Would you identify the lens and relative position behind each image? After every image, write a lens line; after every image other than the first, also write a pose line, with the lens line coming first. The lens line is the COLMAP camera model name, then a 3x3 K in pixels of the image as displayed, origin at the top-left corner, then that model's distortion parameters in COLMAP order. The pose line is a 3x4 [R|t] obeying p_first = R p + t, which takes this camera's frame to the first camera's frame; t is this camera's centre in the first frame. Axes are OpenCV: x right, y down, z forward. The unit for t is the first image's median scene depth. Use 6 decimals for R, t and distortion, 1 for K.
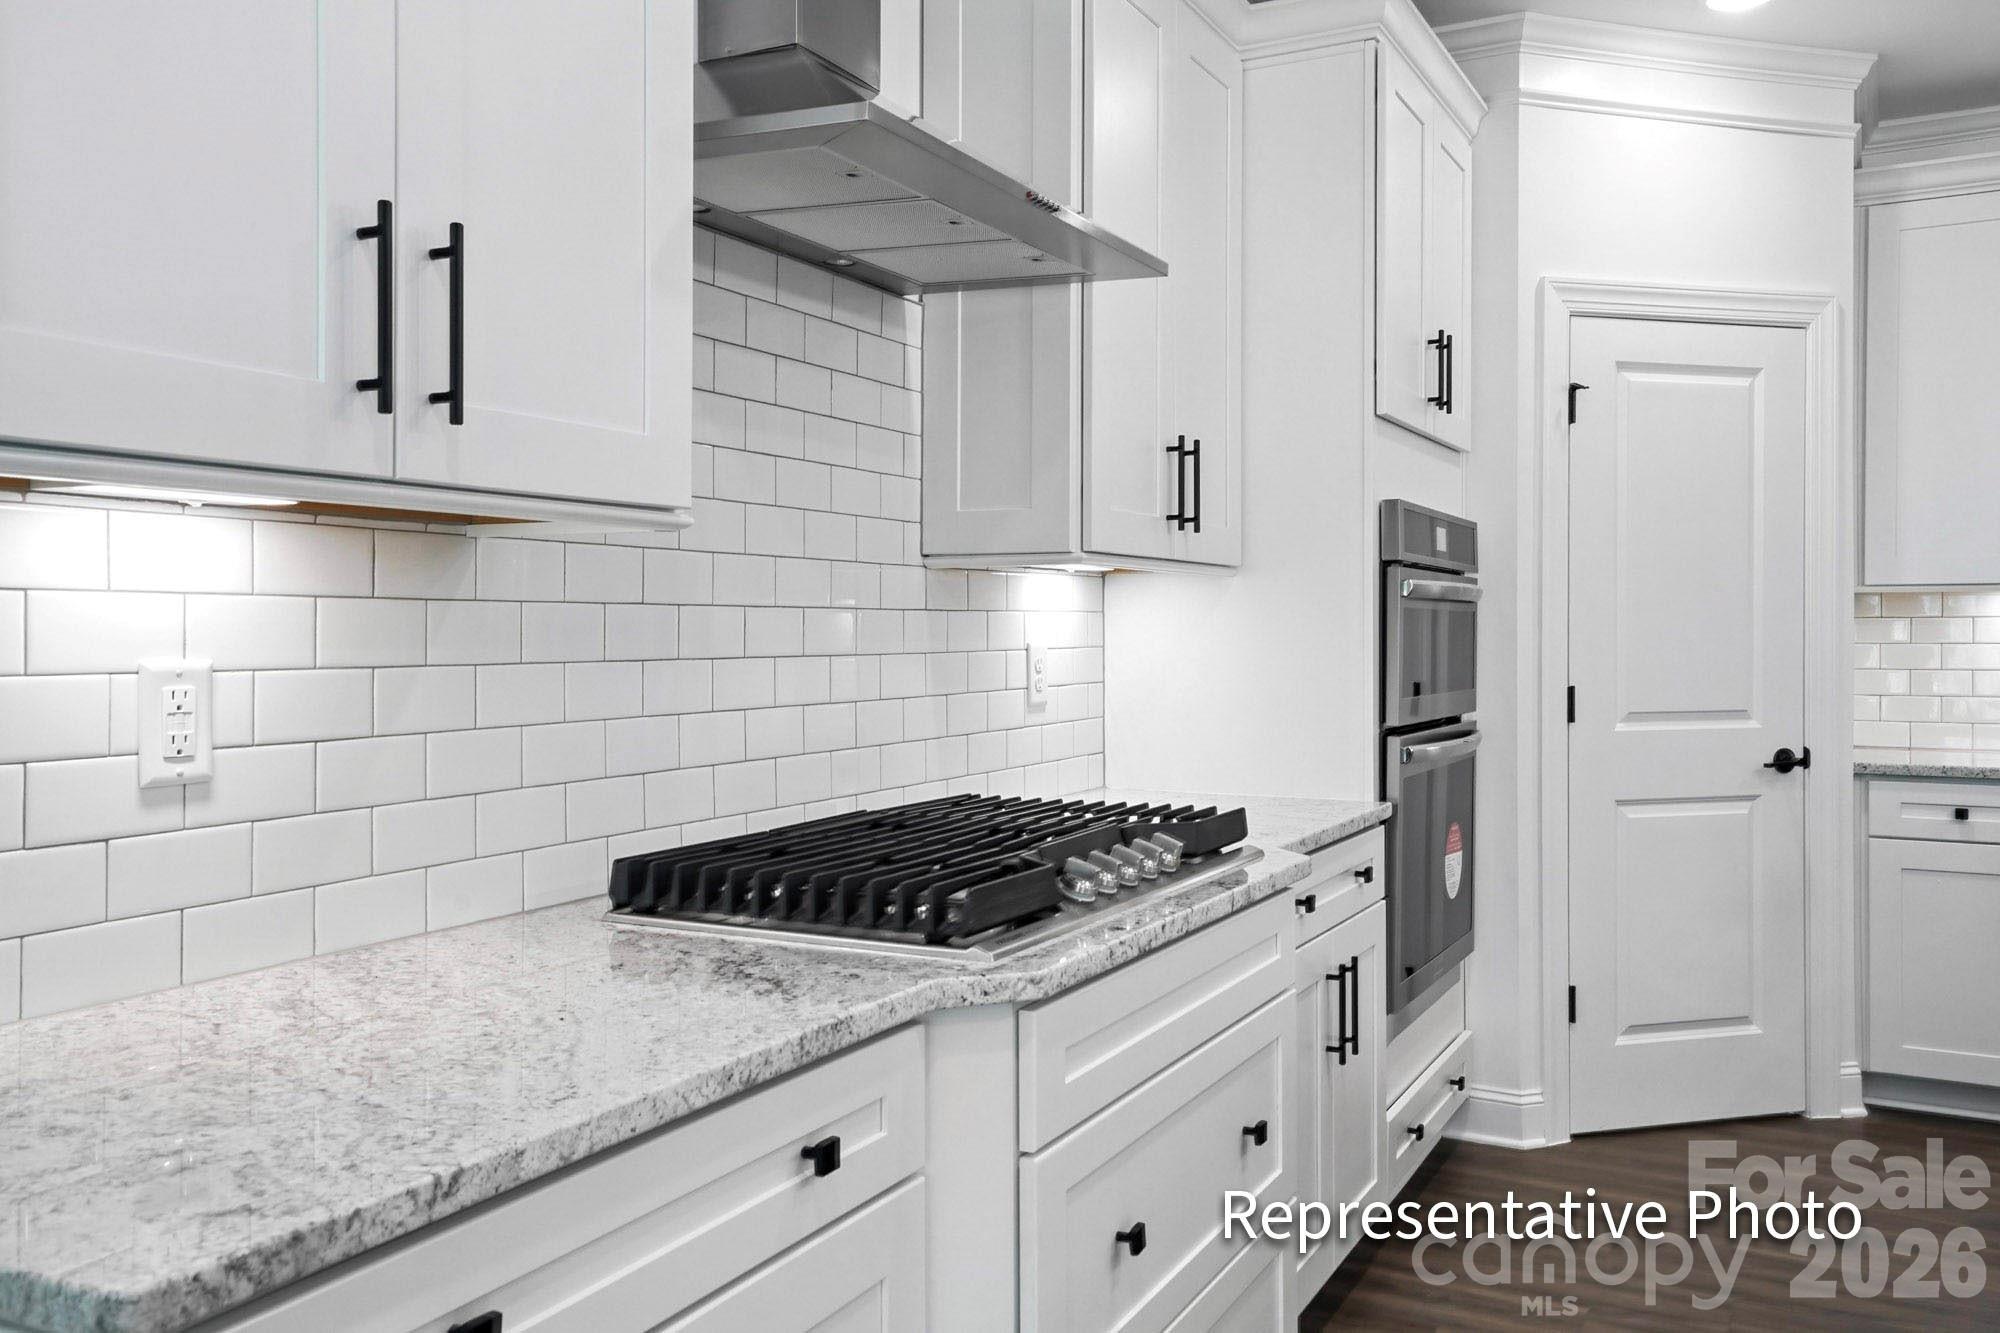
lens RADIAL K [[1597.6, 0, 1002.0], [0, 1597.6, 655.0], [0, 0, 1]] dist [0.014686, 0.002101]
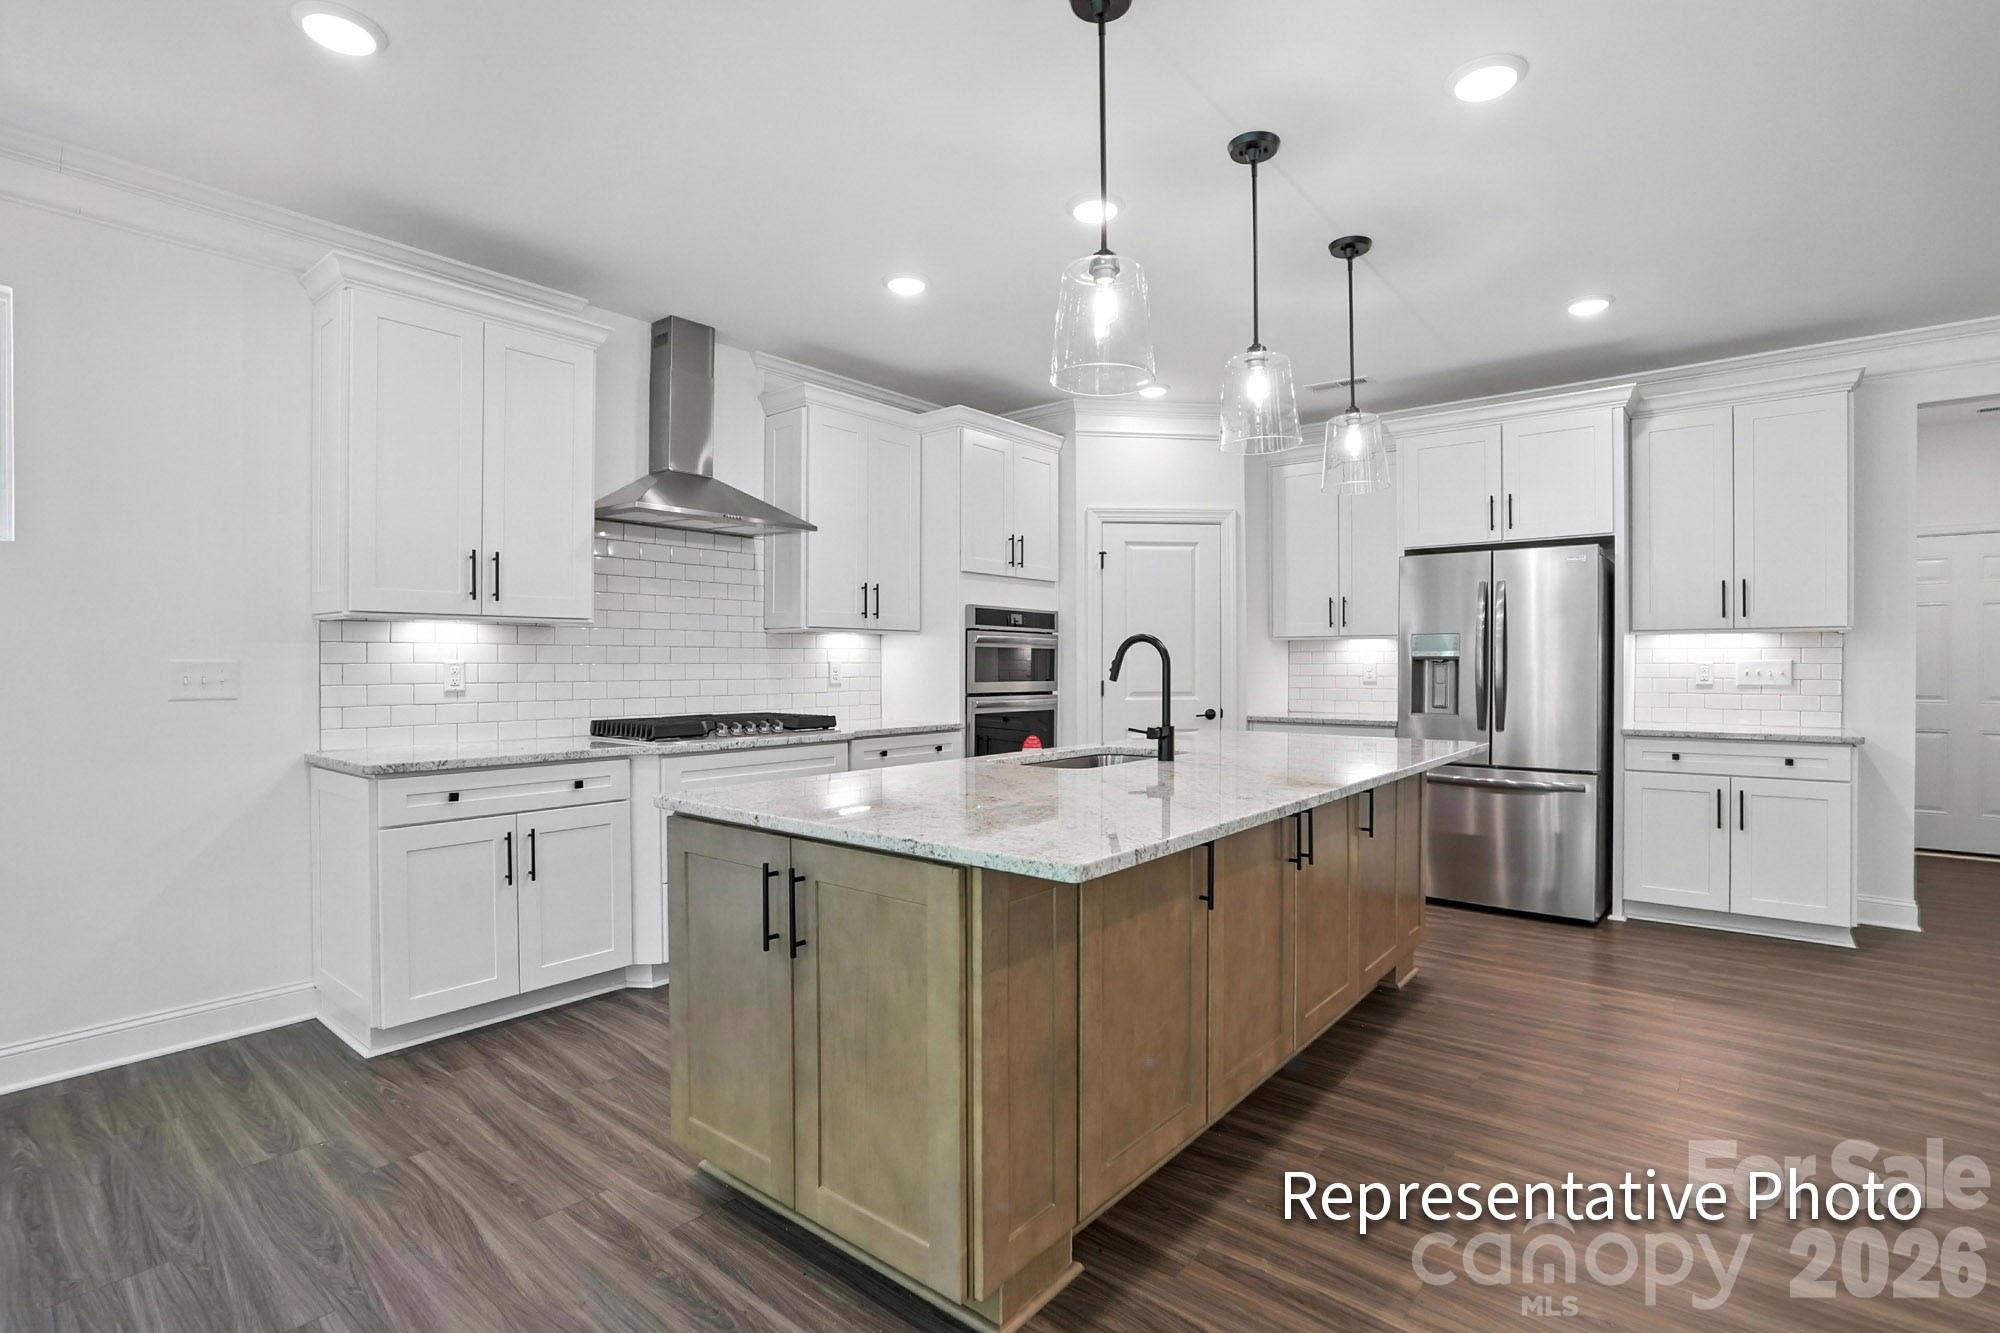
lens RADIAL K [[913.7, 0, 998.9], [0, 913.7, 670.7], [0, 0, 1]] dist [-0.054505, 0.018076]
pose [[0.979989, 0.000472, -0.199053, 0.626879], [-0.002311, 0.999957, -0.009007, 0.023364], [0.199040, 0.009287, 0.979947, -0.452861]]
